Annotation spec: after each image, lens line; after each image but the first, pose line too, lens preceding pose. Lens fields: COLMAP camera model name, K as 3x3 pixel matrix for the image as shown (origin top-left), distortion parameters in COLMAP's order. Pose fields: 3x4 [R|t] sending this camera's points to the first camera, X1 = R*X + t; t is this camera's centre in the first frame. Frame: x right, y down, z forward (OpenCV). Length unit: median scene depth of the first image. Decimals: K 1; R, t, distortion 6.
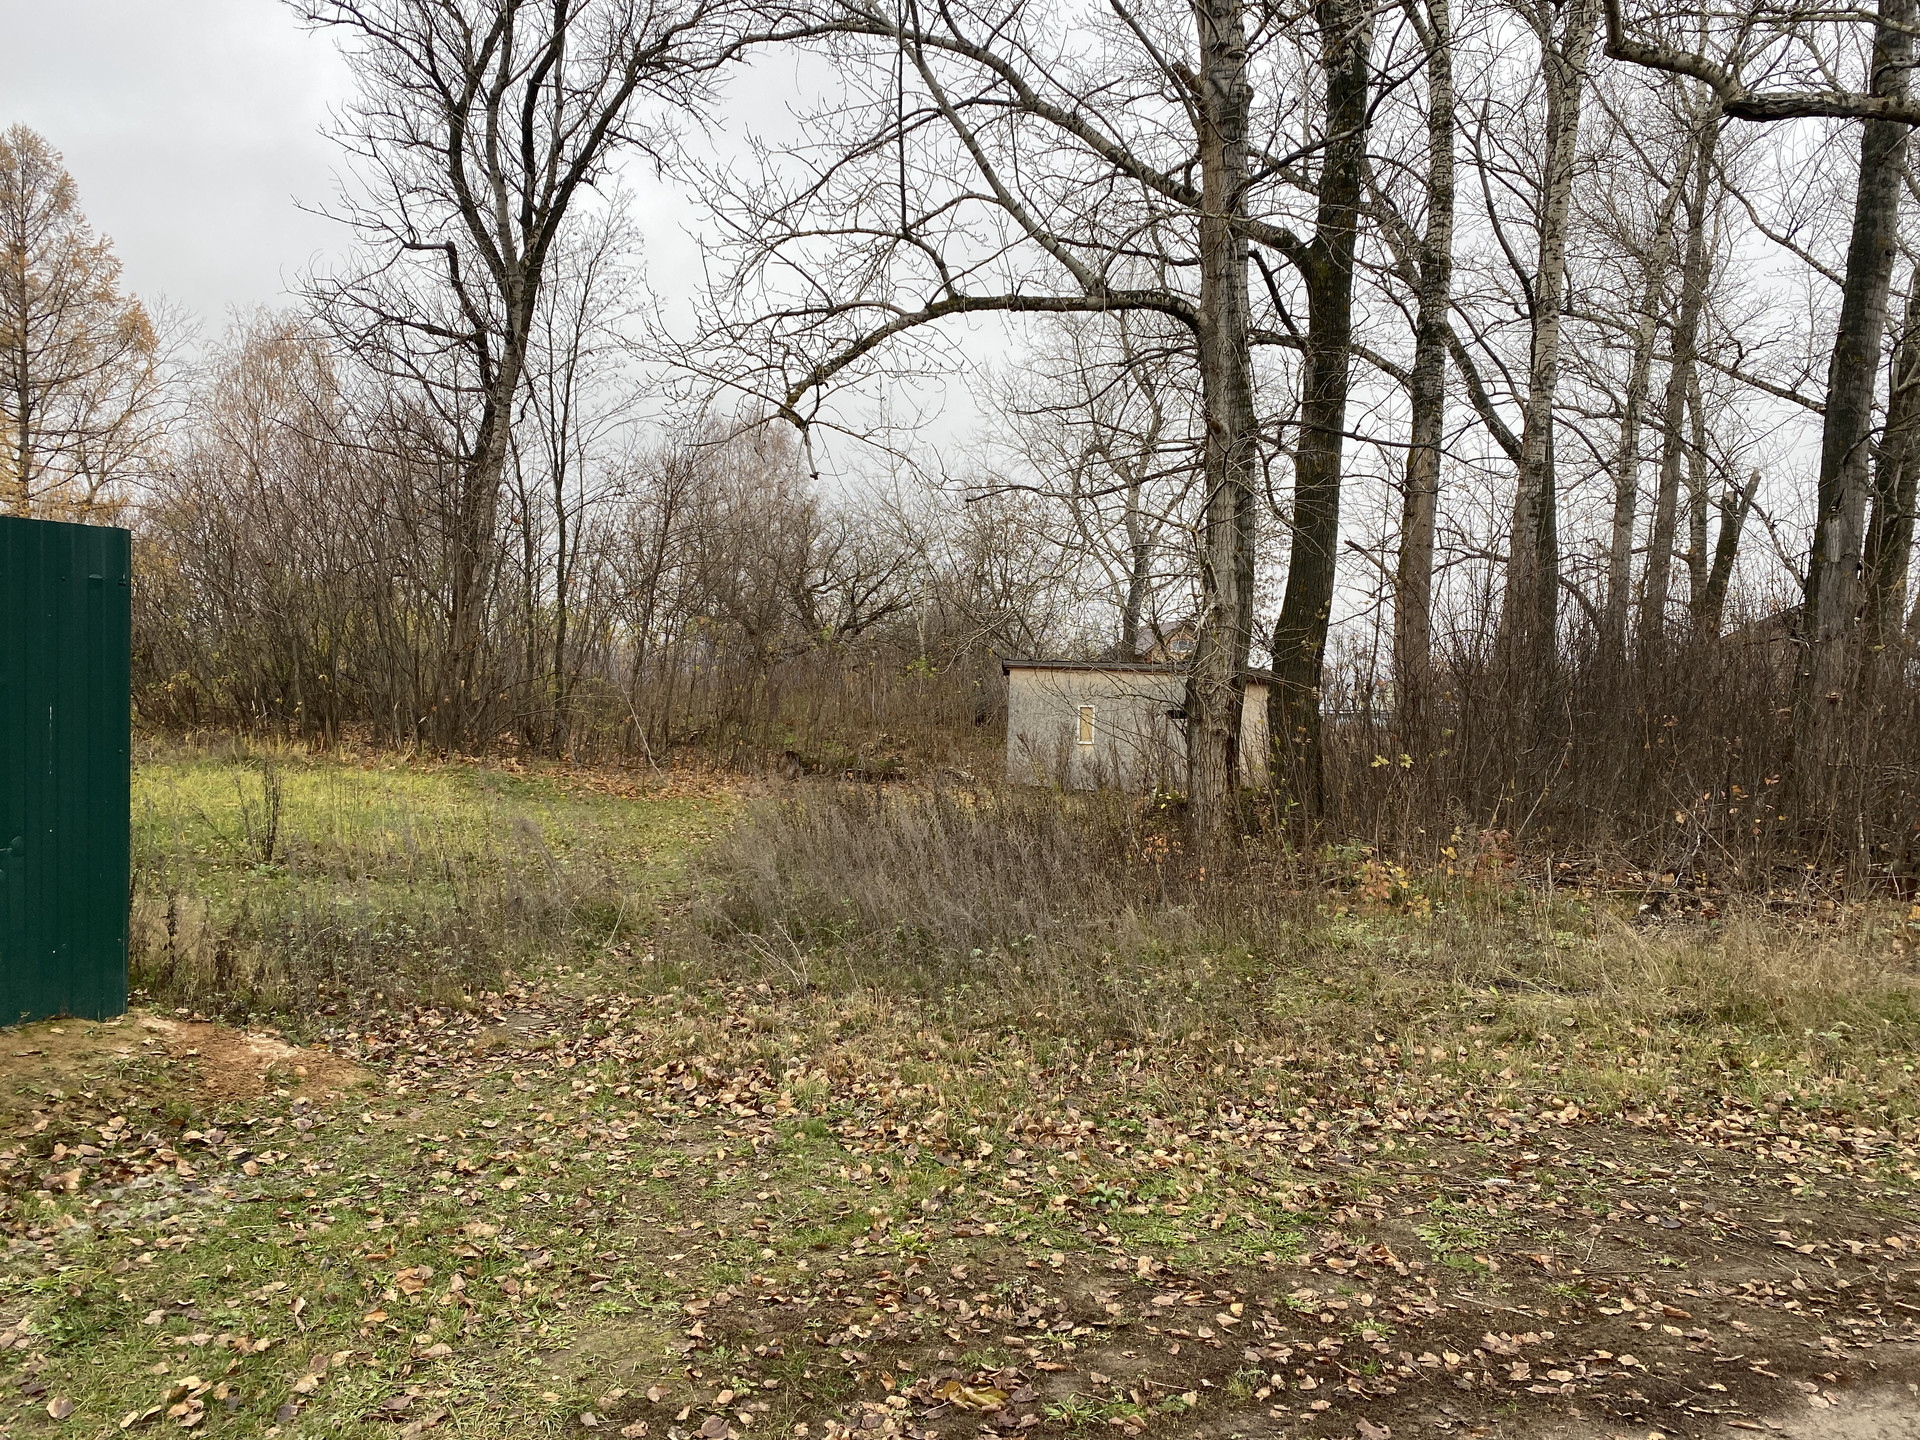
lens RADIAL K [[1432.8, 0, 966.1], [0, 1432.8, 684.1], [0, 0, 1]] dist [0.074410, -0.068775]
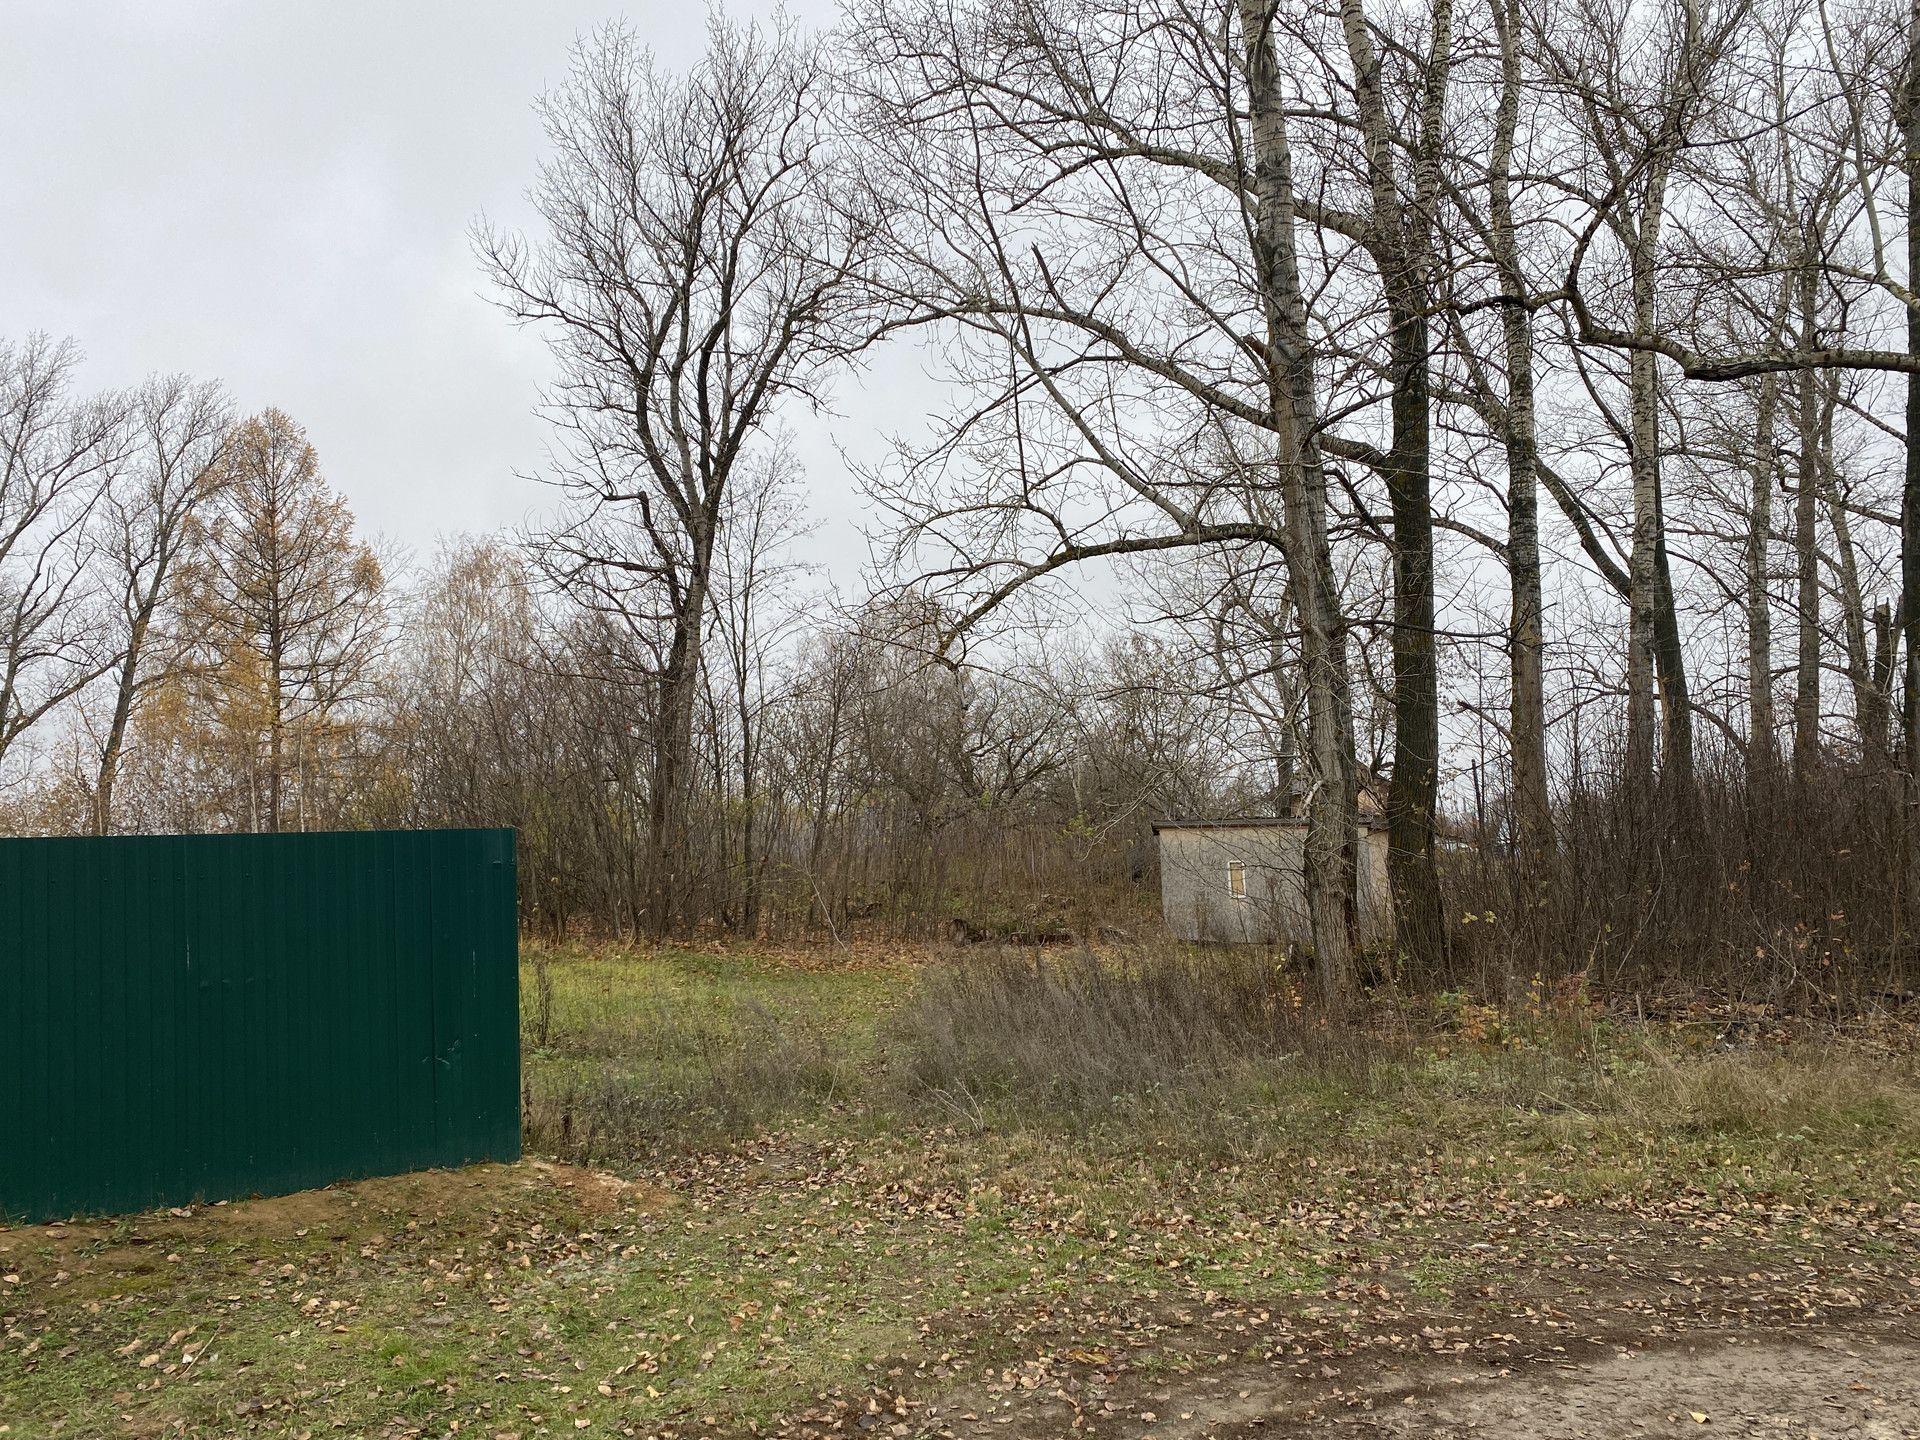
lens RADIAL K [[1435.3, 0, 960.0], [0, 1435.3, 720.0], [0, 0, 1]] dist [0.066473, -0.068374]
pose [[0.991312, -0.068219, -0.112458, 0.024968], [0.059069, 0.994816, -0.082783, -0.030934], [0.117522, 0.075421, 0.990202, -0.197602]]
